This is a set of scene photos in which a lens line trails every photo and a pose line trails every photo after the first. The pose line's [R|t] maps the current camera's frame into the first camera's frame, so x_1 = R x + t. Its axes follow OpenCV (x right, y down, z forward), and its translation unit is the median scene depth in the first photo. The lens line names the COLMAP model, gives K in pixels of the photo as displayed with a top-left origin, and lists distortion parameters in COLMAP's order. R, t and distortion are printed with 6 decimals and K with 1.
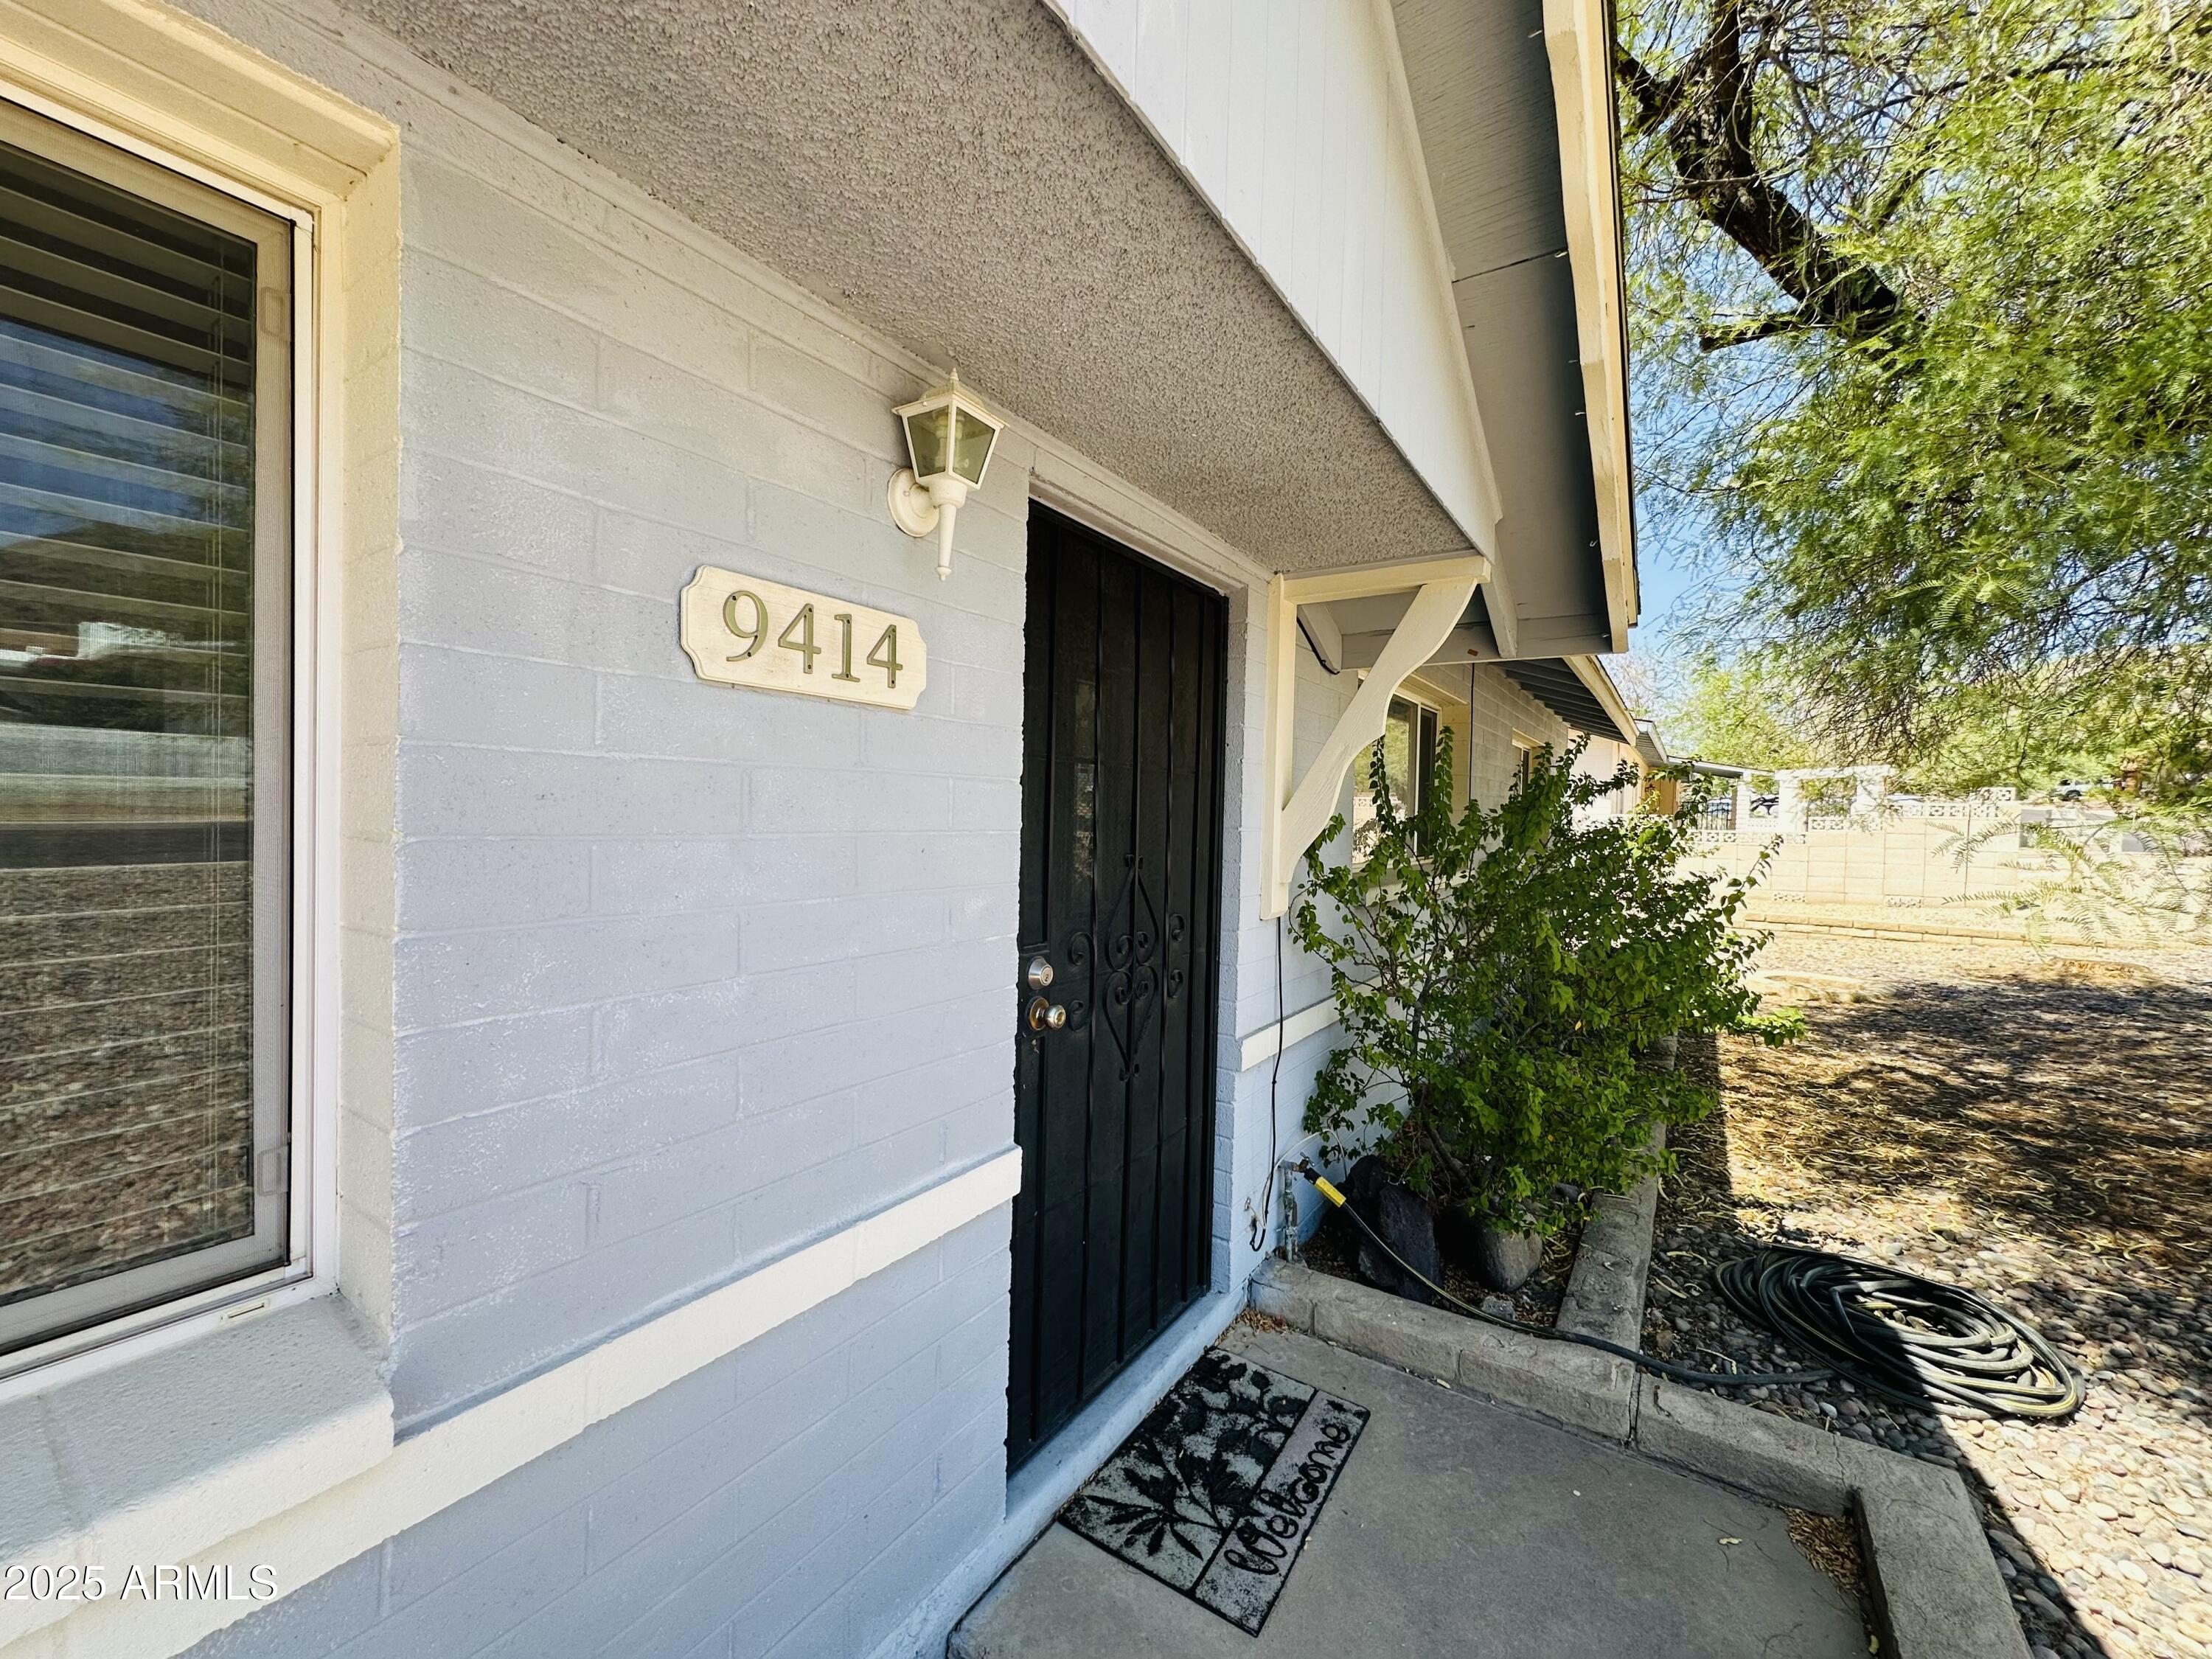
lens RADIAL K [[885.4, 0, 1099.7], [0, 885.4, 823.0], [0, 0, 1]] dist [-0.000721, 0.000245]
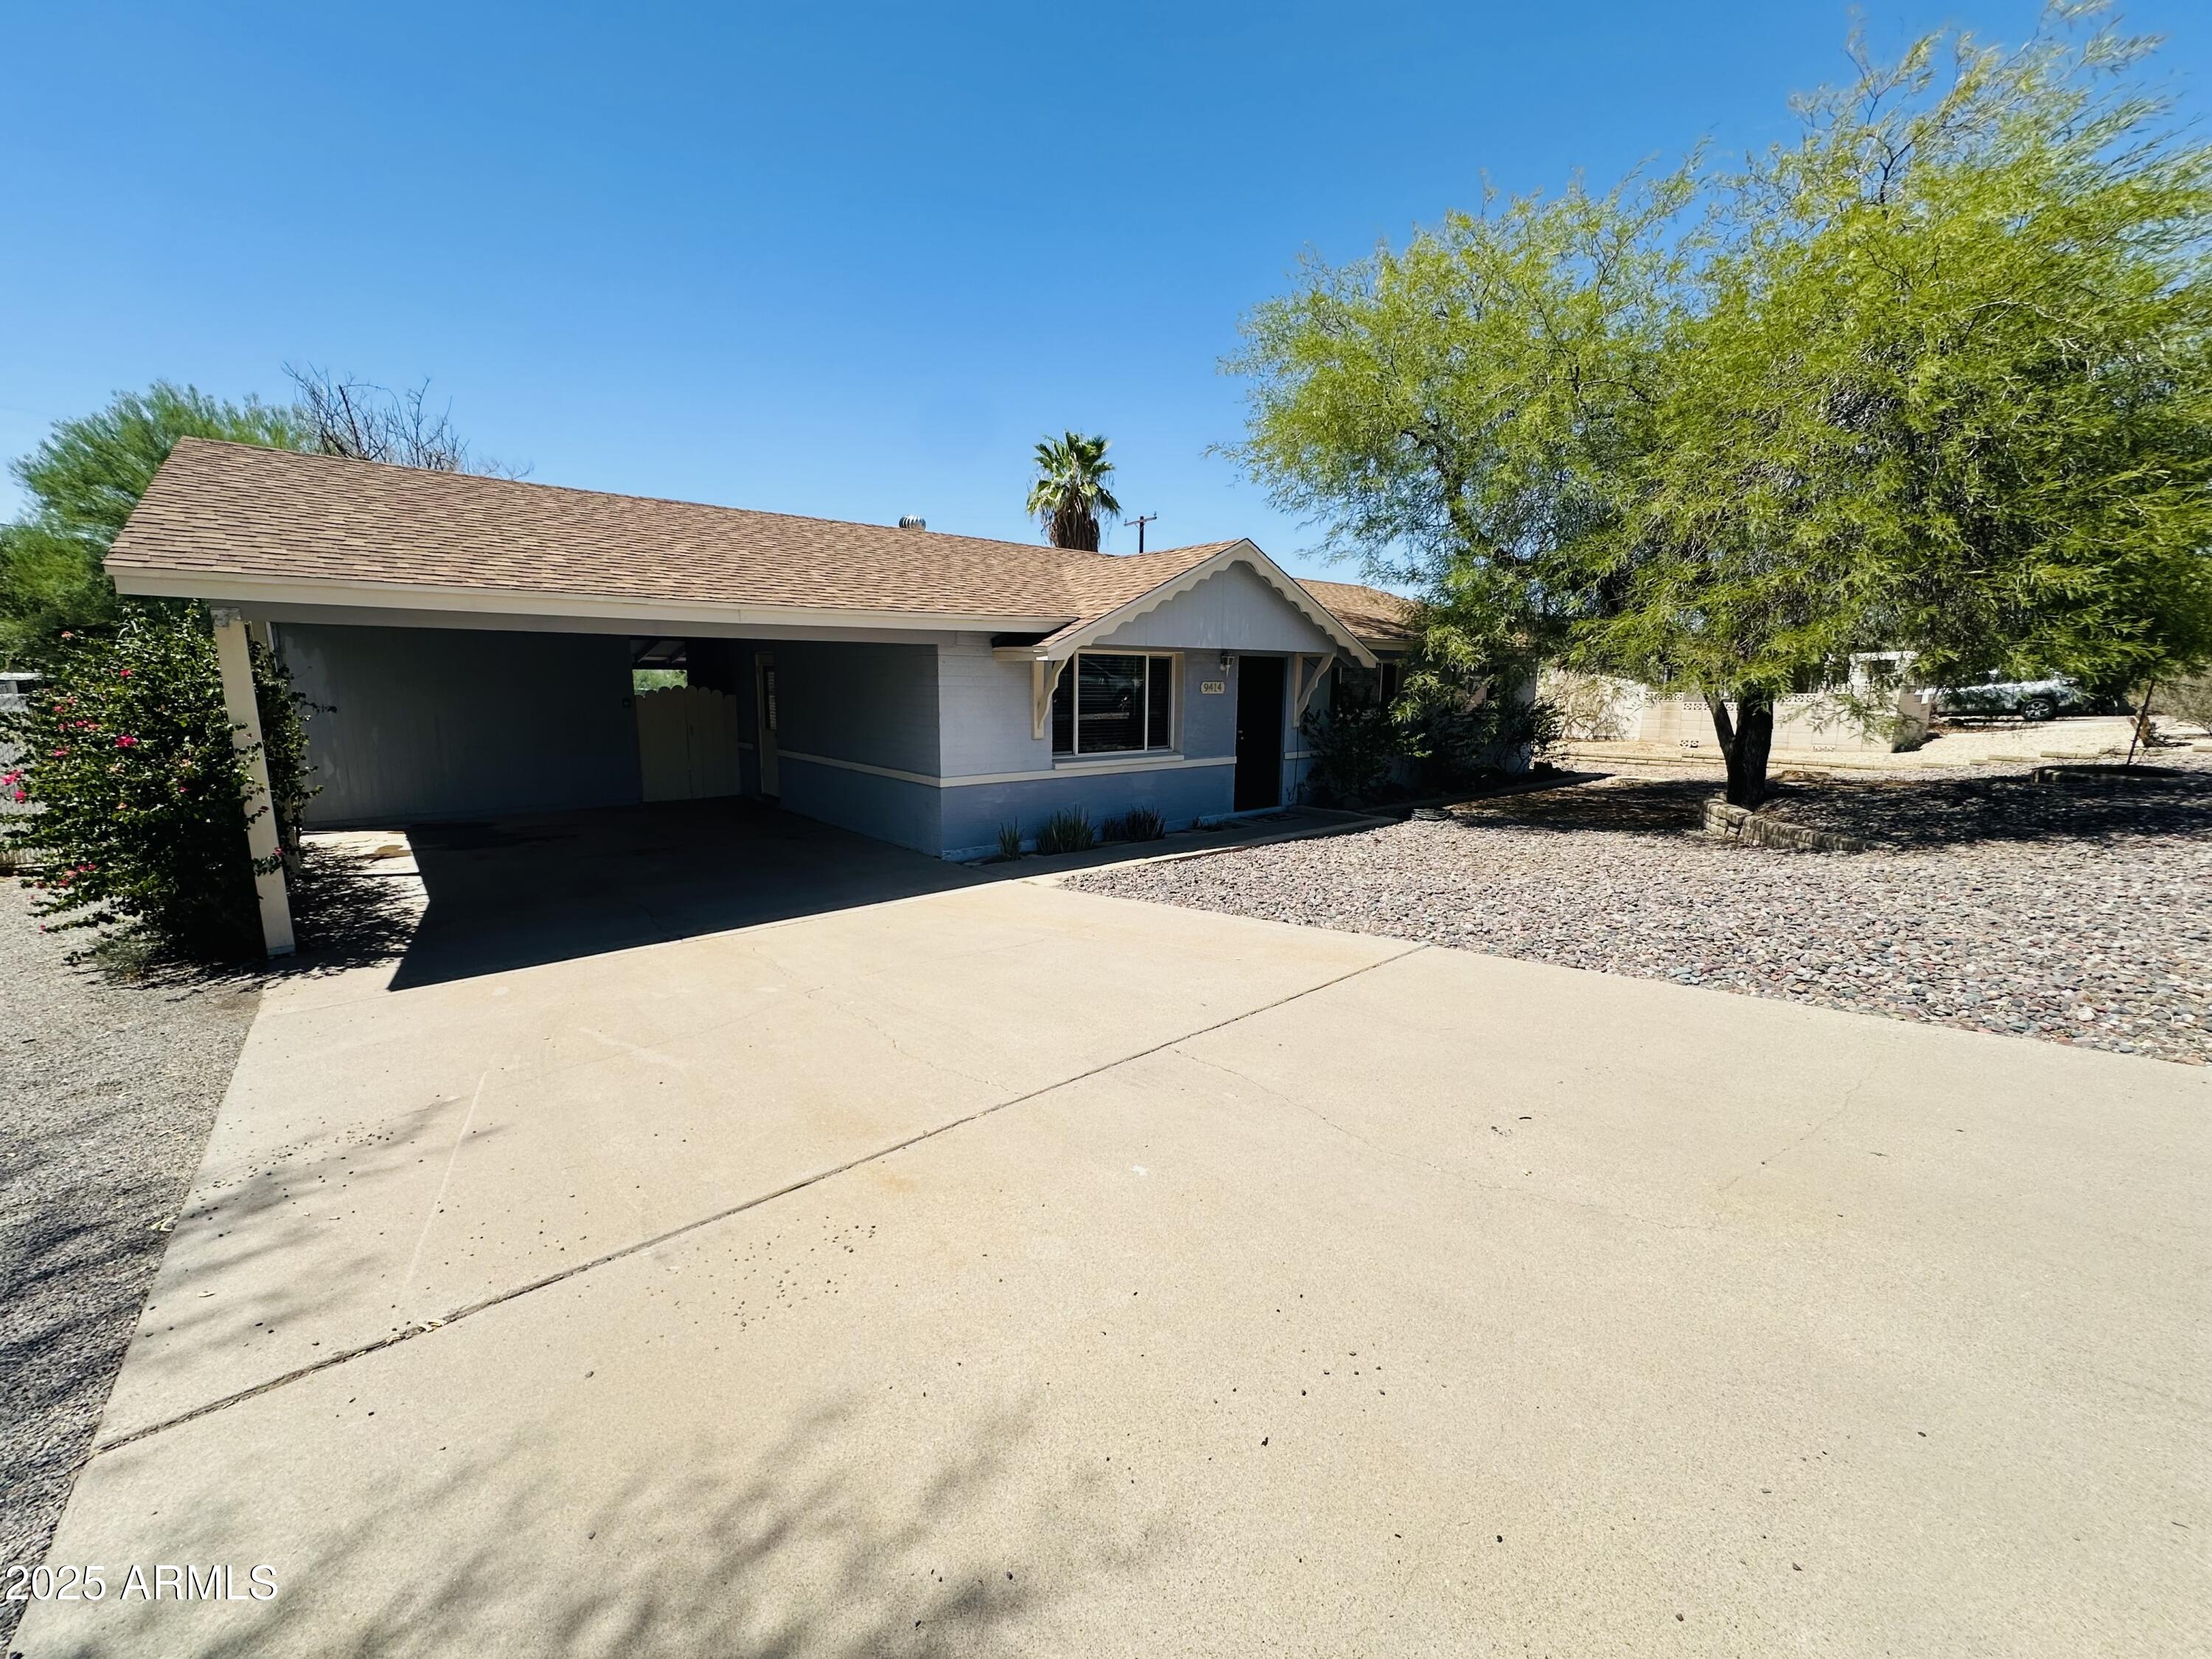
lens RADIAL K [[885.4, 0, 1099.7], [0, 885.4, 823.0], [0, 0, 1]] dist [-0.000721, 0.000245]
pose [[0.961563, 0.028483, -0.273102, 0.715001], [0.010681, 0.989972, 0.140856, -0.087662], [0.274376, -0.138359, 0.951617, -5.409006]]
